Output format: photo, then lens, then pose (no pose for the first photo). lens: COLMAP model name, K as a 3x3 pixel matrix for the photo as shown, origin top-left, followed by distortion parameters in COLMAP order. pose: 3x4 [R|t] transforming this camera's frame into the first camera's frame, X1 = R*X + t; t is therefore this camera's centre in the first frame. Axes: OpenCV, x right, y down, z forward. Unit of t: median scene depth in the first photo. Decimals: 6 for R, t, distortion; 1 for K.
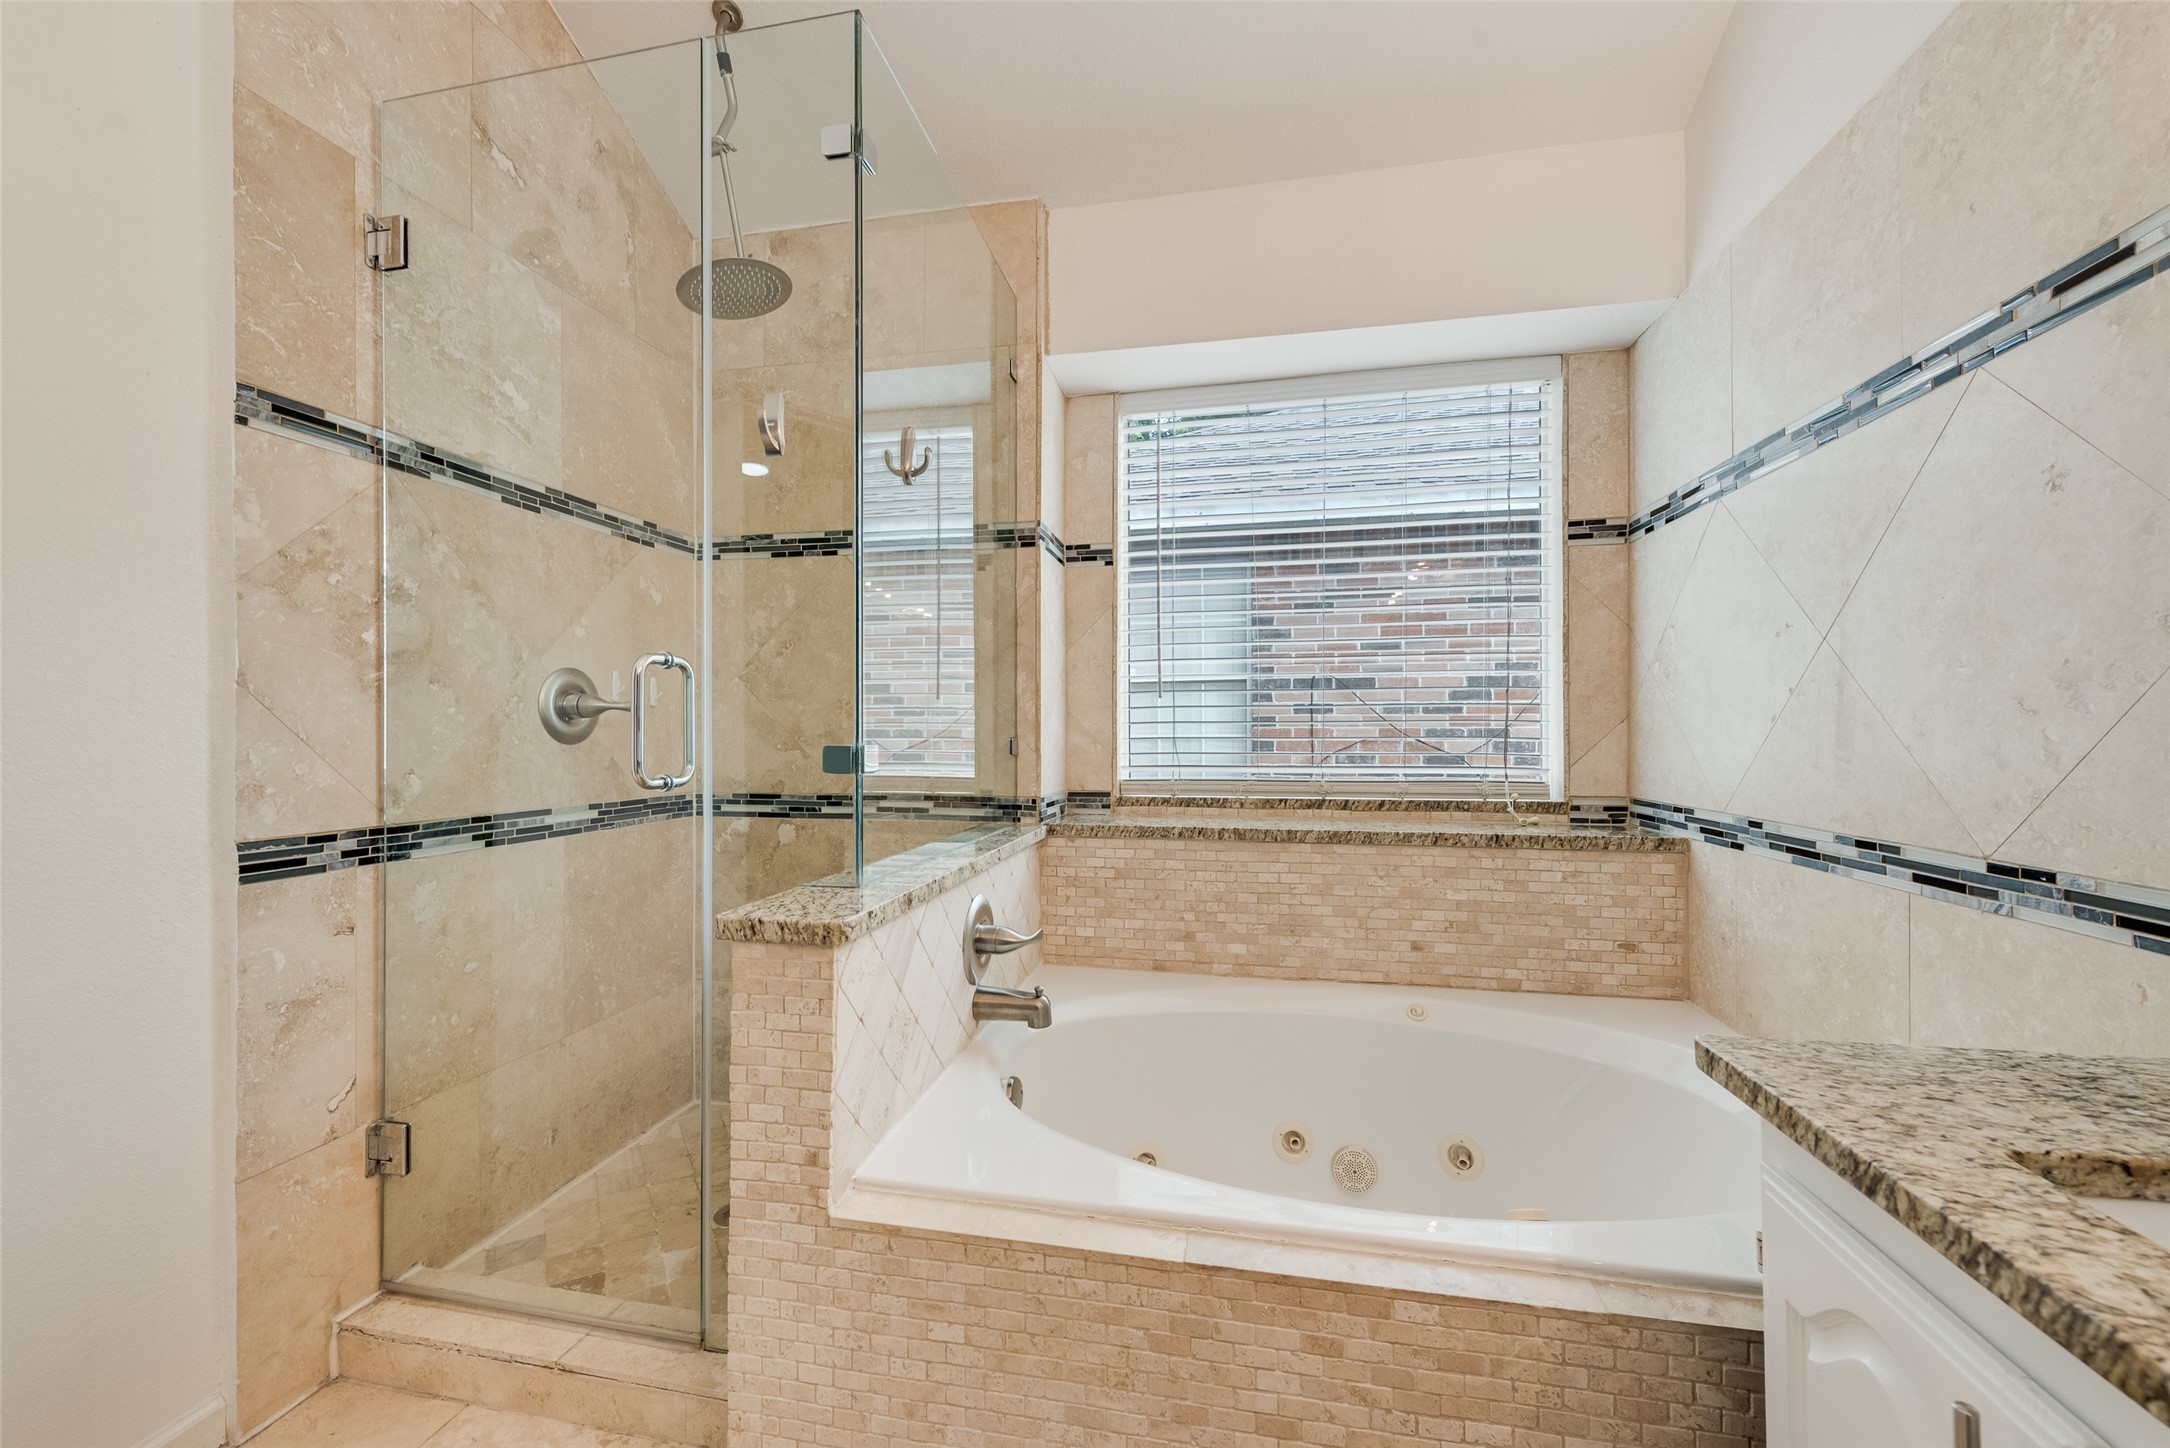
lens RADIAL K [[852.5, 0, 1088.2], [0, 852.5, 731.7], [0, 0, 1]] dist [0.009895, -0.002861]
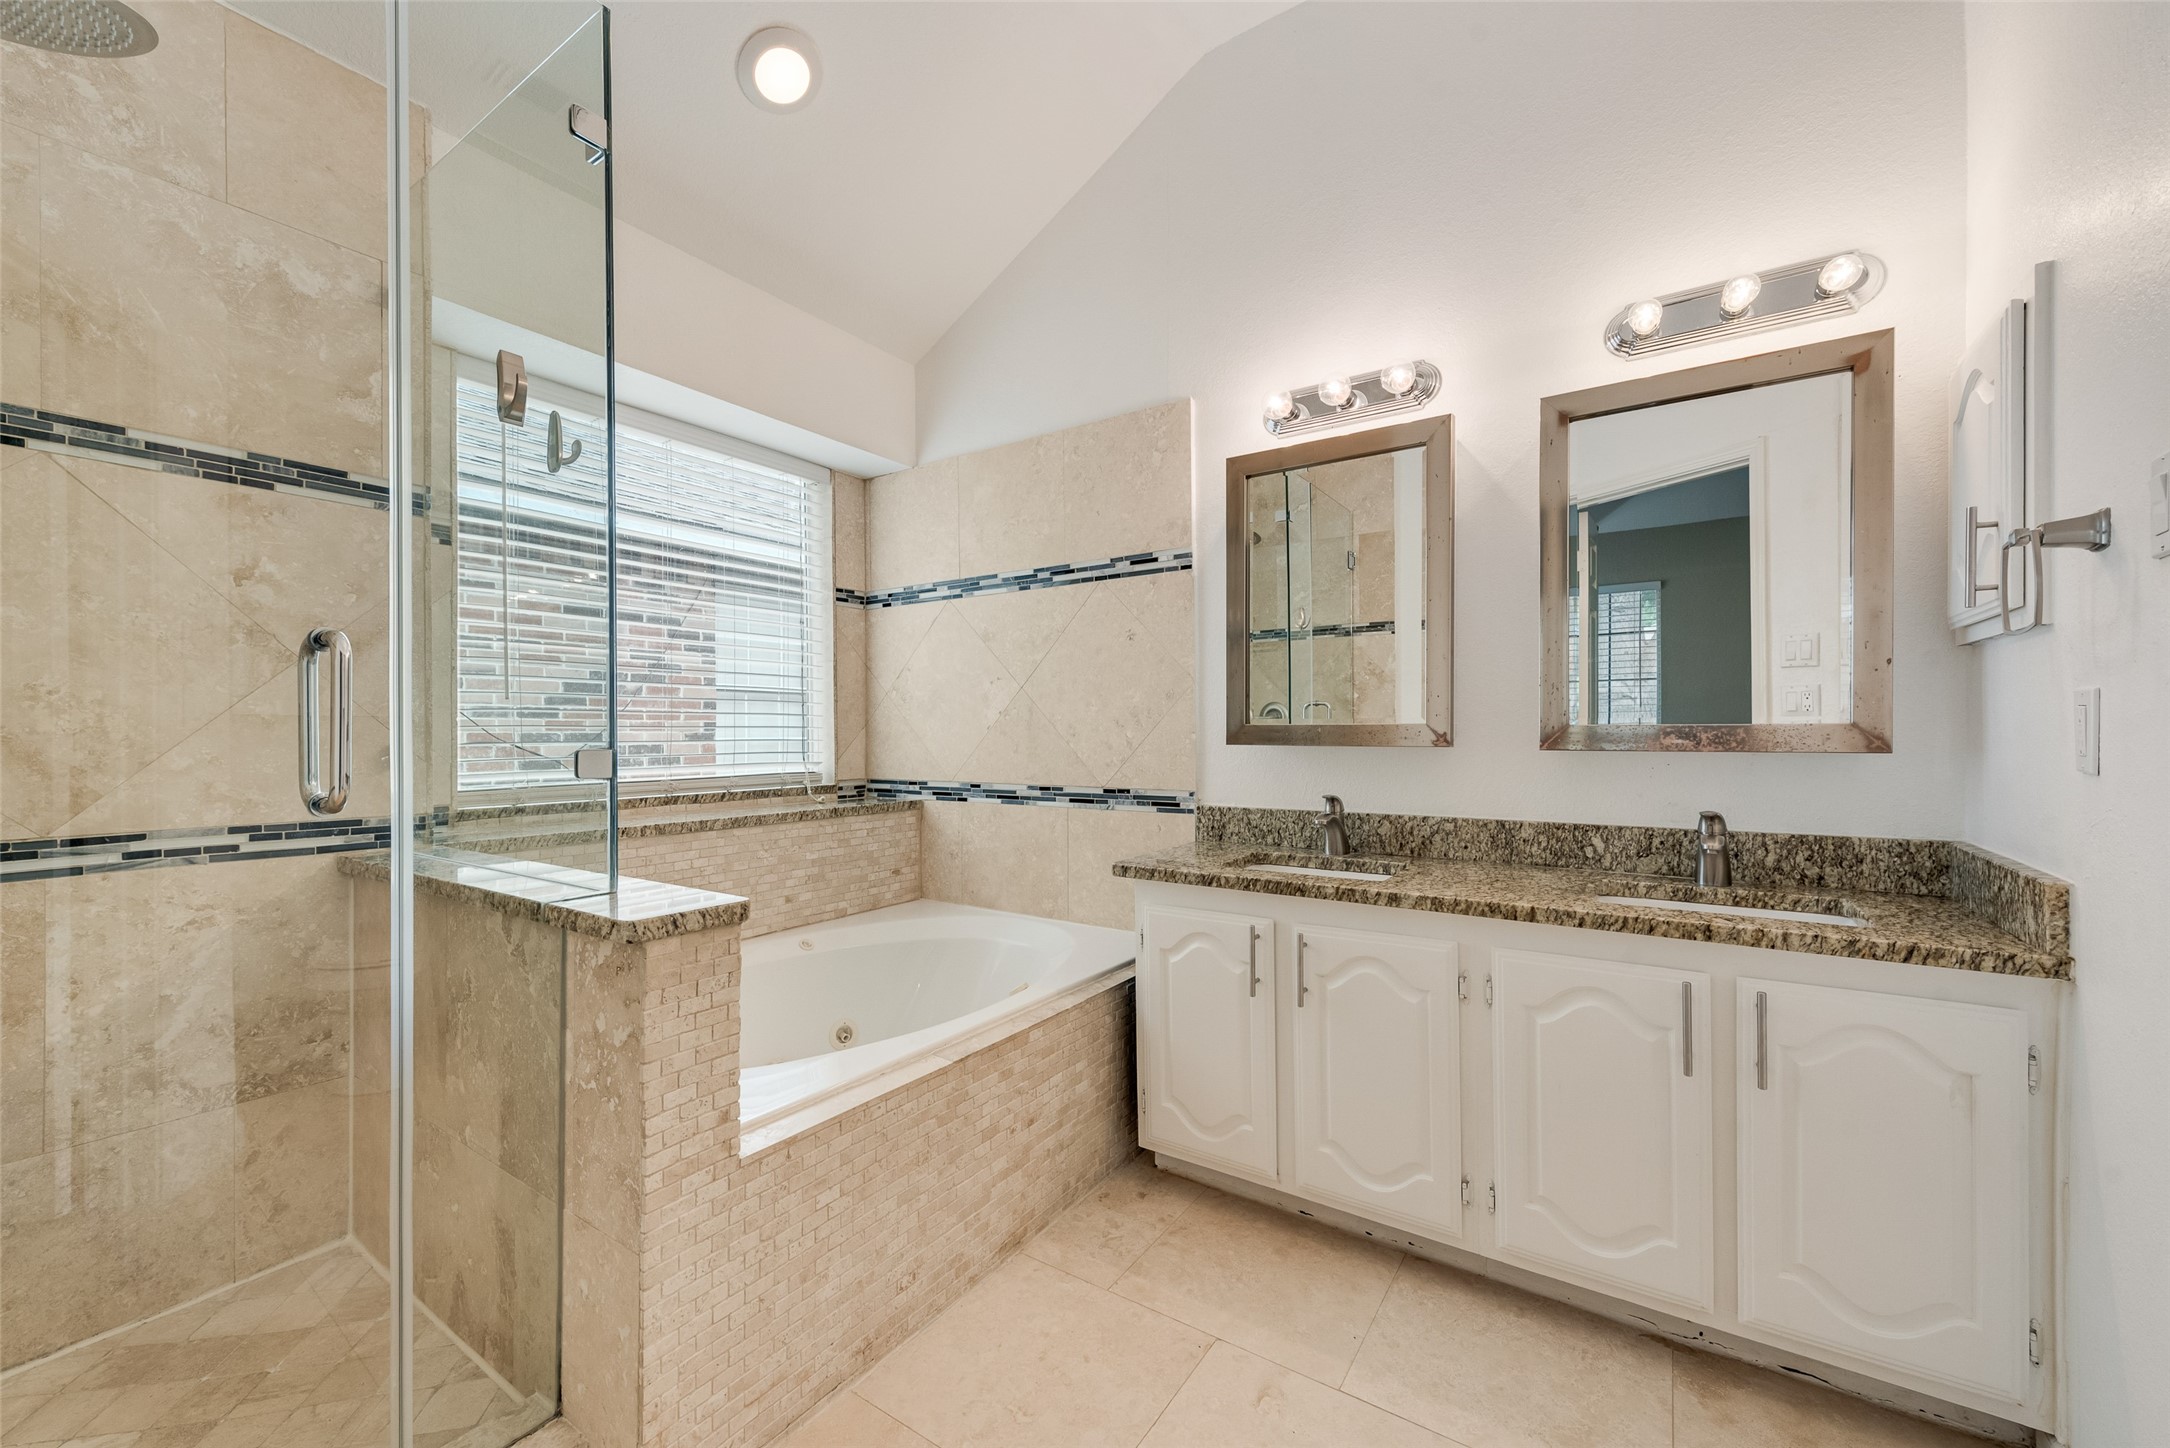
lens RADIAL K [[852.5, 0, 1088.2], [0, 852.5, 731.7], [0, 0, 1]] dist [0.009895, -0.002861]
pose [[0.385098, 0.001326, 0.922875, -0.666343], [0.004089, 0.999987, -0.003143, 0.000321], [-0.922867, 0.004984, 0.385087, 0.072105]]
